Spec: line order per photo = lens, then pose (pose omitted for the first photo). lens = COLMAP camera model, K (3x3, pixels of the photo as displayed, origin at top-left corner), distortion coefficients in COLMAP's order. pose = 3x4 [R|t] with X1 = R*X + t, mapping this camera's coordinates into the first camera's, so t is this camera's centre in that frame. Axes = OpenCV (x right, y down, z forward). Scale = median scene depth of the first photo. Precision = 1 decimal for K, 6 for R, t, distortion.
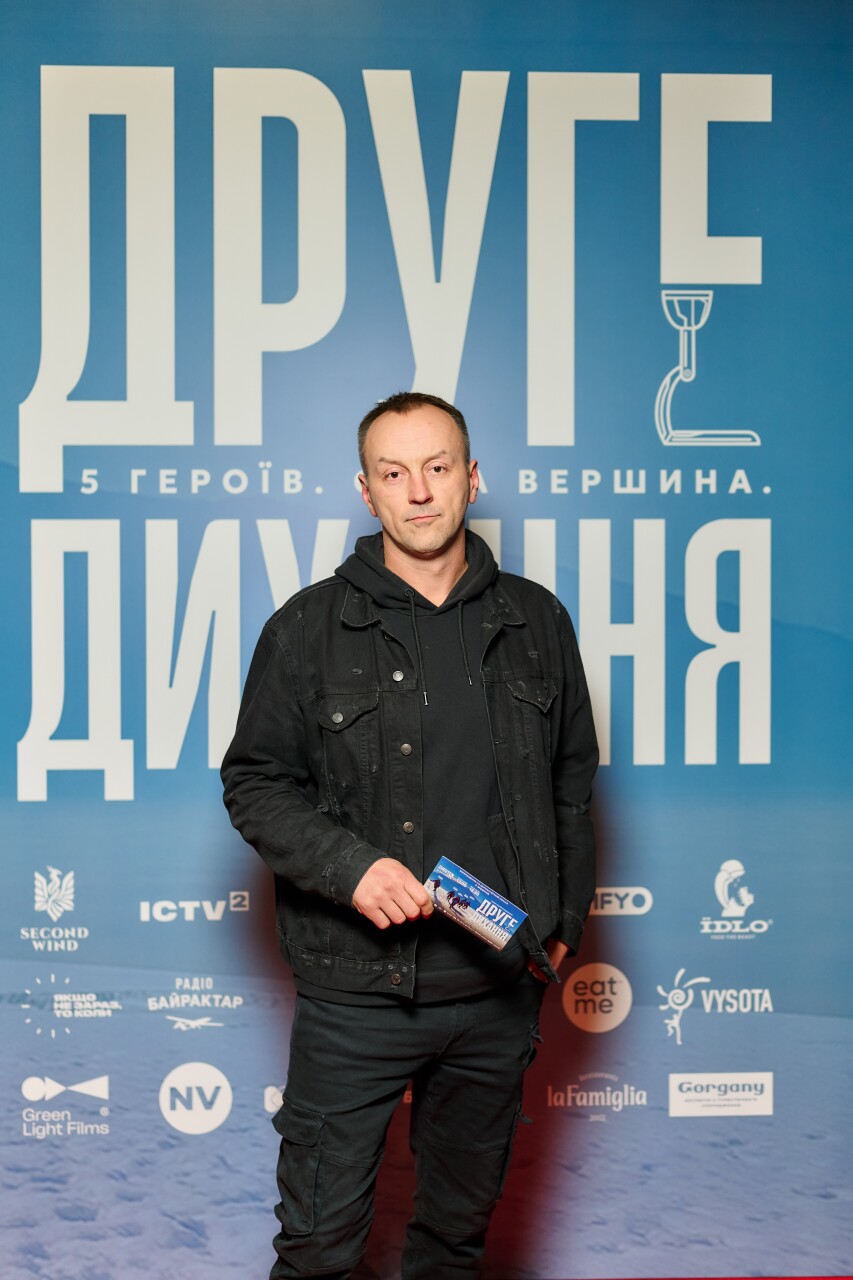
lens RADIAL K [[1260.8, 0, 423.0], [0, 1260.8, 648.2], [0, 0, 1]] dist [0.013539, 0.000000]
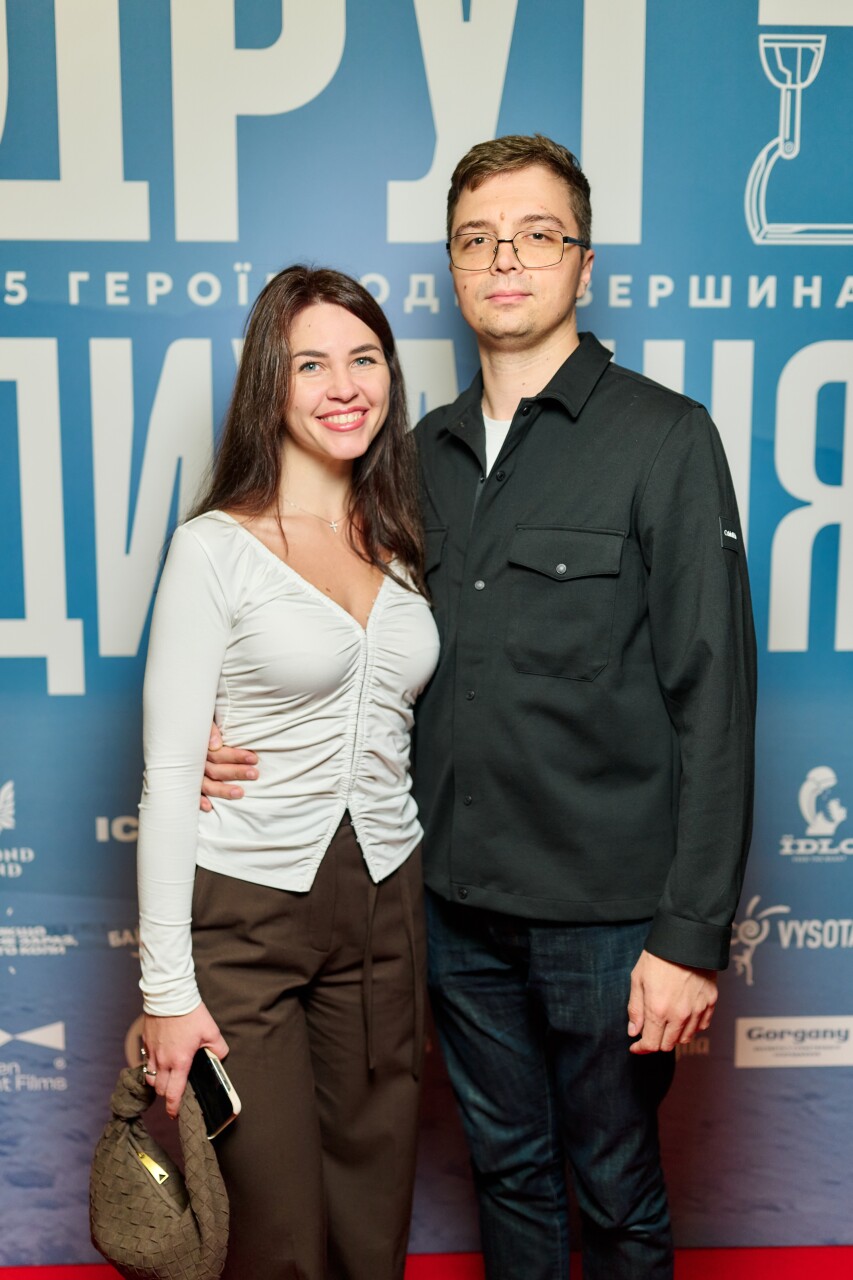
lens RADIAL K [[1260.8, 0, 423.3], [0, 1260.8, 636.9], [0, 0, 1]] dist [0.013539, 0.000000]
pose [[0.999998, 0.002210, 0.000053, -0.013176], [-0.002203, 0.994597, 0.103788, -0.000203], [0.000176, -0.103788, 0.994599, 0.200660]]
